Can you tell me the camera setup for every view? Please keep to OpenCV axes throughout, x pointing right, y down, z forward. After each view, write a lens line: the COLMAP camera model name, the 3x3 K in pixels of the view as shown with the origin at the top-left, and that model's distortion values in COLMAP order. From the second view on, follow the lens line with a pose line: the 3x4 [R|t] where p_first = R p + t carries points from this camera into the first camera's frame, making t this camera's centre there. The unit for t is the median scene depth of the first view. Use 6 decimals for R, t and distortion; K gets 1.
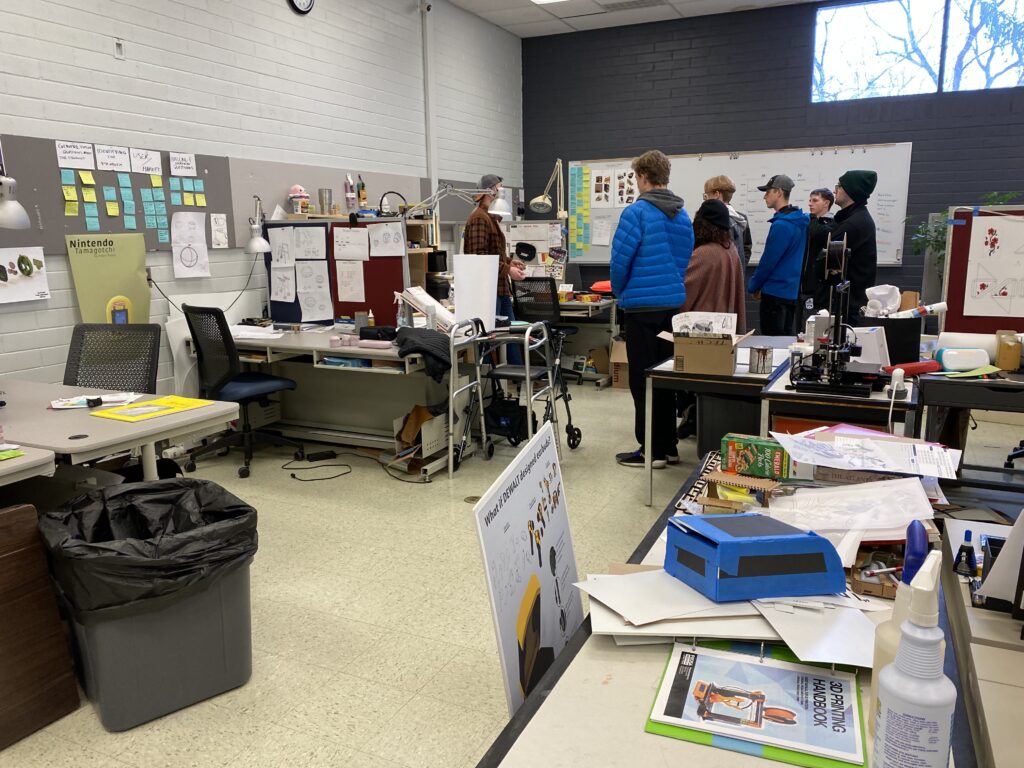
lens RADIAL K [[788.9, 0, 512.0], [0, 788.9, 384.0], [0, 0, 1]] dist [-0.001018, -0.001963]
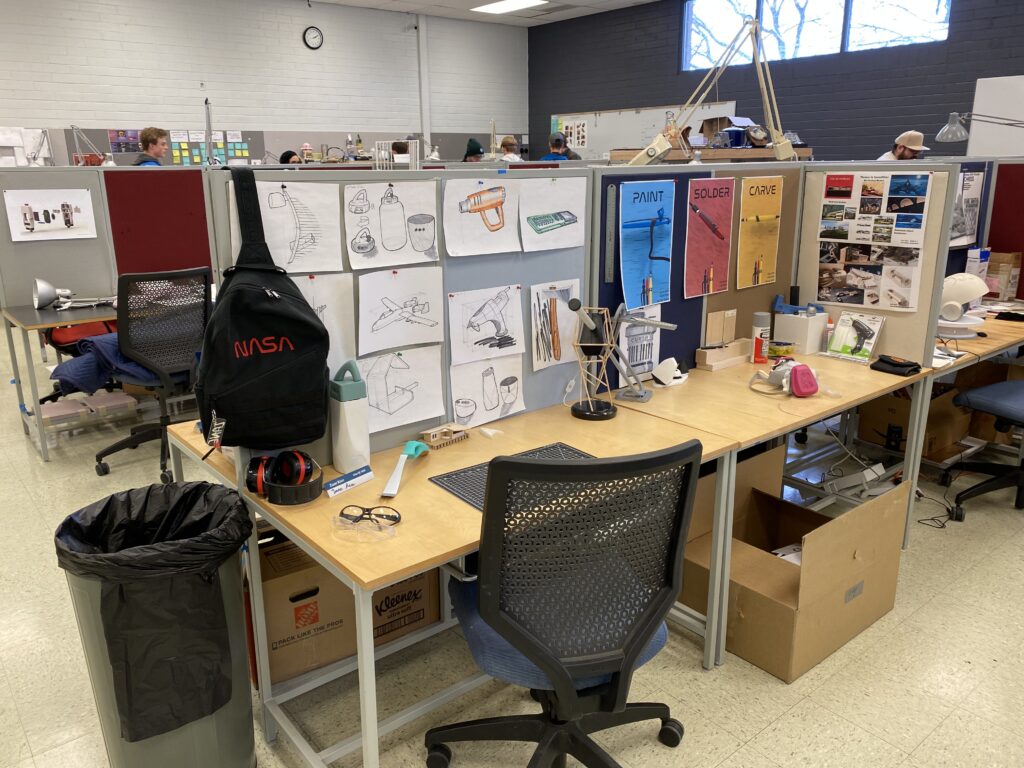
lens RADIAL K [[788.9, 0, 512.0], [0, 788.9, 384.0], [0, 0, 1]] dist [-0.001018, -0.001963]
pose [[0.908016, 0.117456, -0.402134, 1.173878], [-0.079021, 0.990682, 0.110931, 0.085498], [0.411416, -0.068950, 0.908836, -0.657431]]
